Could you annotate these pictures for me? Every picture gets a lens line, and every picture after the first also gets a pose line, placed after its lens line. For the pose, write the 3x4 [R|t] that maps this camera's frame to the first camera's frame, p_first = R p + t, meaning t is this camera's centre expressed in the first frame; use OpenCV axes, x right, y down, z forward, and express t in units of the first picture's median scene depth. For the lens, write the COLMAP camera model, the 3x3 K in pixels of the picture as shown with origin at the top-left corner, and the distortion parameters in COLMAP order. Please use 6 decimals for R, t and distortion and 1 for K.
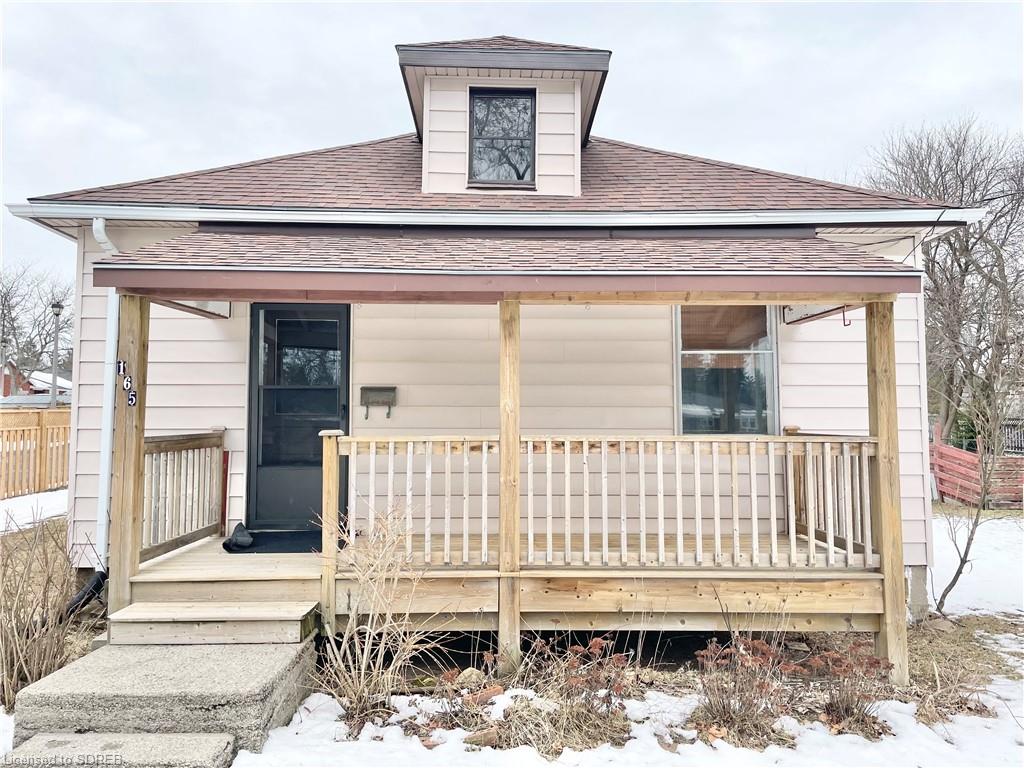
lens RADIAL K [[777.5, 0, 512.2], [0, 777.5, 361.5], [0, 0, 1]] dist [0.100059, -0.130394]
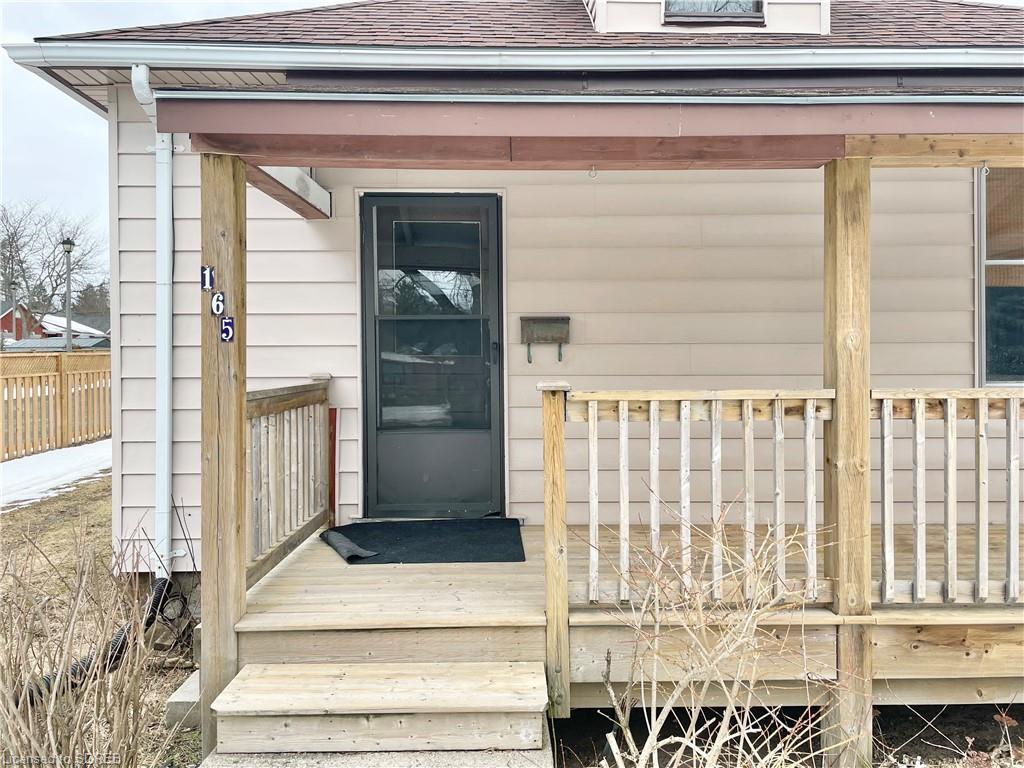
lens RADIAL K [[777.5, 0, 512.2], [0, 777.5, 361.5], [0, 0, 1]] dist [0.100059, -0.130394]
pose [[0.999918, -0.005621, -0.011485, -0.196384], [0.006450, 0.997278, 0.073452, 0.021747], [0.011041, -0.073521, 0.997233, 0.309308]]
